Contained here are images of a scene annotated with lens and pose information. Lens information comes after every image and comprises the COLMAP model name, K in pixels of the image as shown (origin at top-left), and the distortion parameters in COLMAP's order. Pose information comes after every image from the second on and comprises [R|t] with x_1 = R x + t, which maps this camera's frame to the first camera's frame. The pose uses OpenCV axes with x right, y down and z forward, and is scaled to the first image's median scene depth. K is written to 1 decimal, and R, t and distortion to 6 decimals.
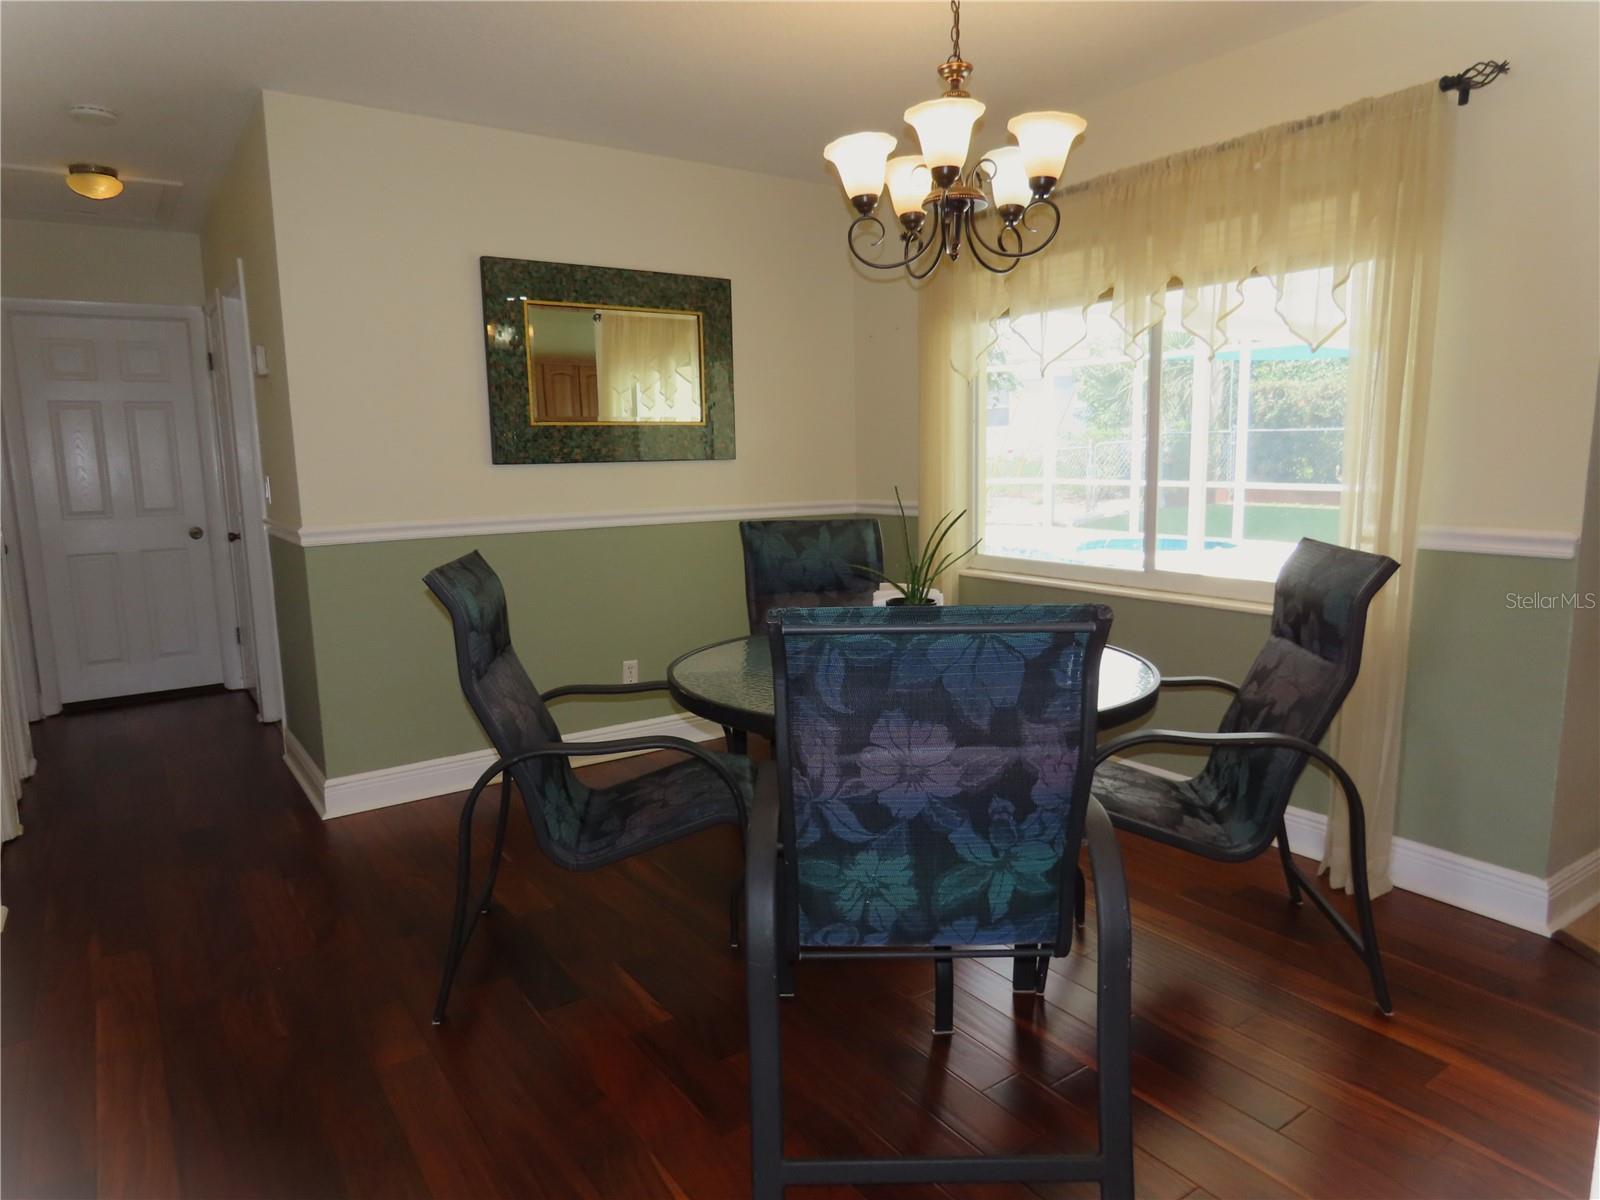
lens RADIAL K [[1004.9, 0, 800.0], [0, 1004.9, 600.0], [0, 0, 1]] dist [-0.008230, 0.004060]
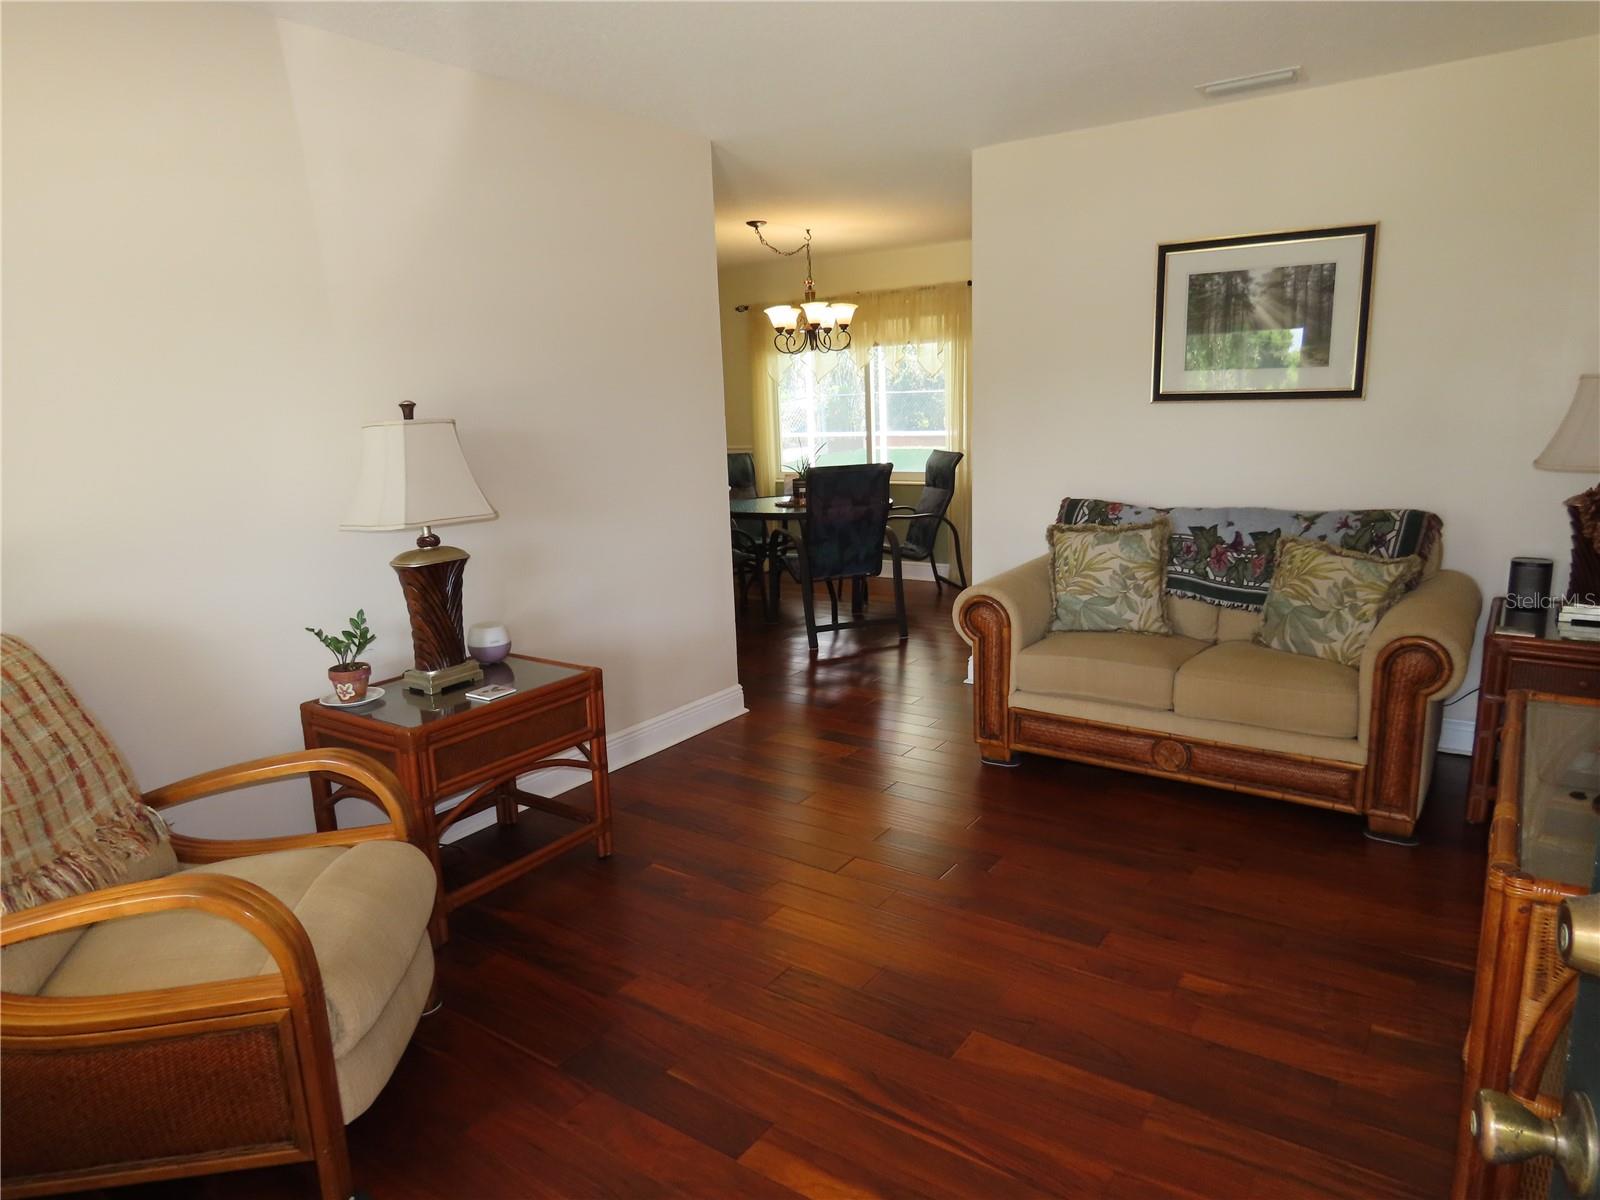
lens RADIAL K [[1006.1, 0, 800.0], [0, 1006.1, 600.0], [0, 0, 1]] dist [-0.011226, 0.002319]
pose [[0.939788, -0.085181, 0.330974, -0.530181], [0.071729, 0.996032, 0.052672, 0.119241], [-0.334147, -0.025760, 0.942169, -0.994457]]
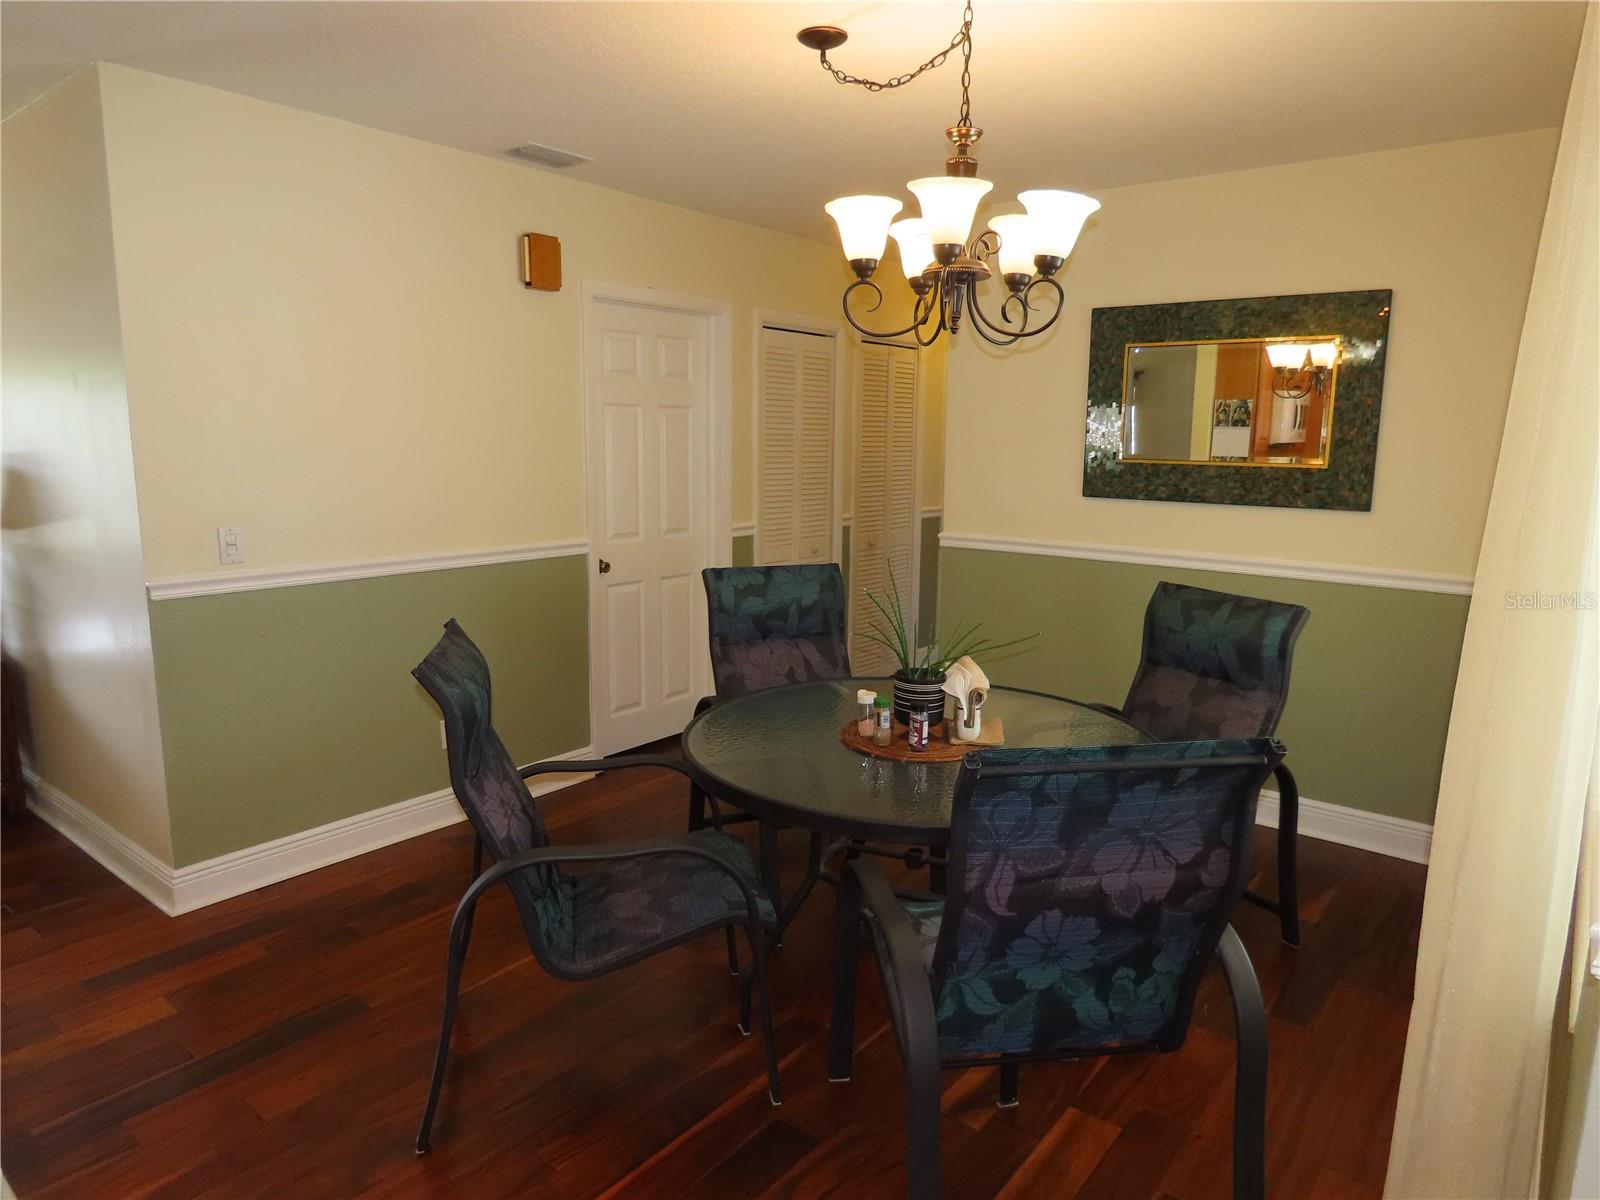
lens RADIAL K [[1008.4, 0, 800.0], [0, 1008.4, 600.0], [0, 0, 1]] dist [-0.018643, 0.012610]
pose [[0.292898, 0.175848, -0.939834, 0.669601], [-0.156925, 0.978455, 0.134168, -0.124420], [0.943178, 0.108186, 0.314182, 0.374988]]
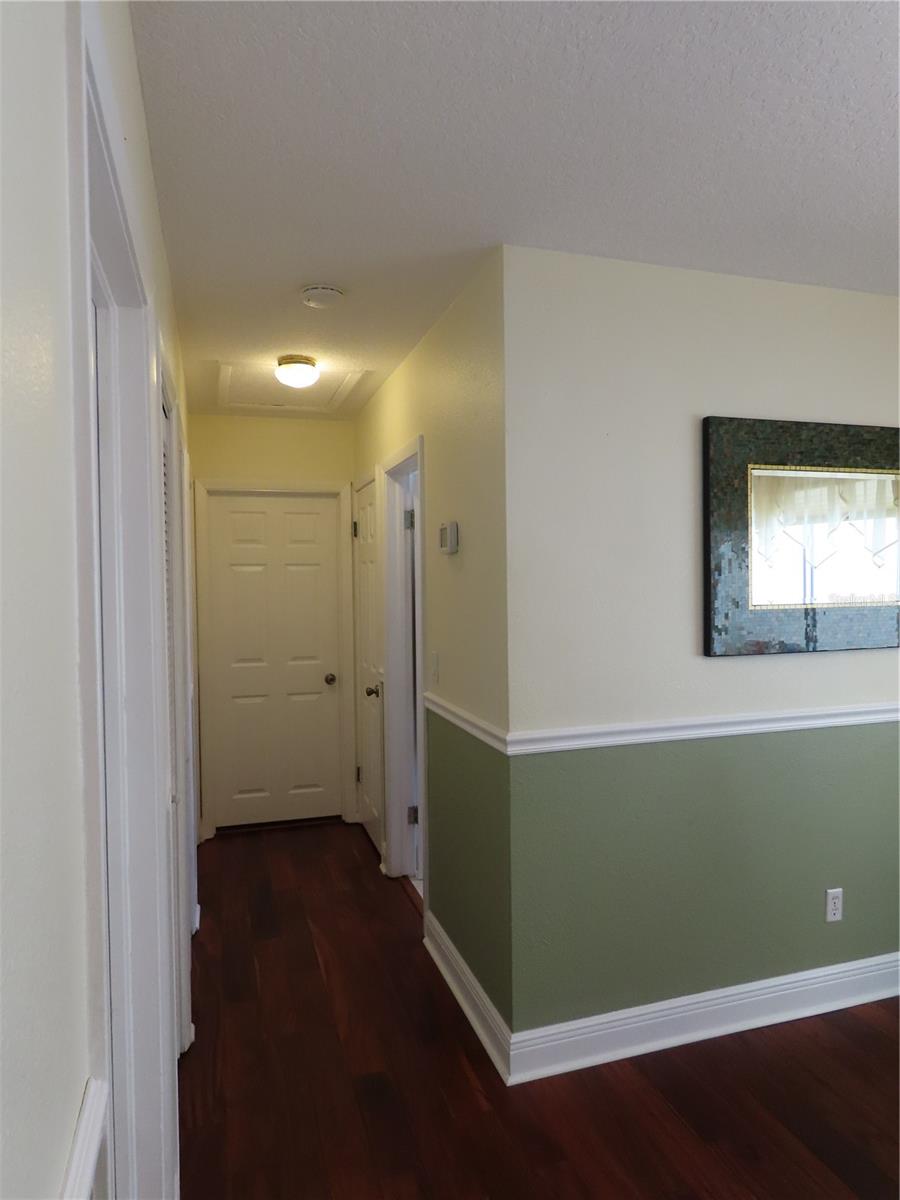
lens RADIAL K [[756.3, 0, 450.0], [0, 756.3, 600.0], [0, 0, 1]] dist [-0.018643, 0.012610]
pose [[0.953773, 0.014561, -0.300174, -0.323655], [-0.047669, 0.993510, -0.103270, -0.107598], [0.296722, 0.112806, 0.948278, 0.333531]]
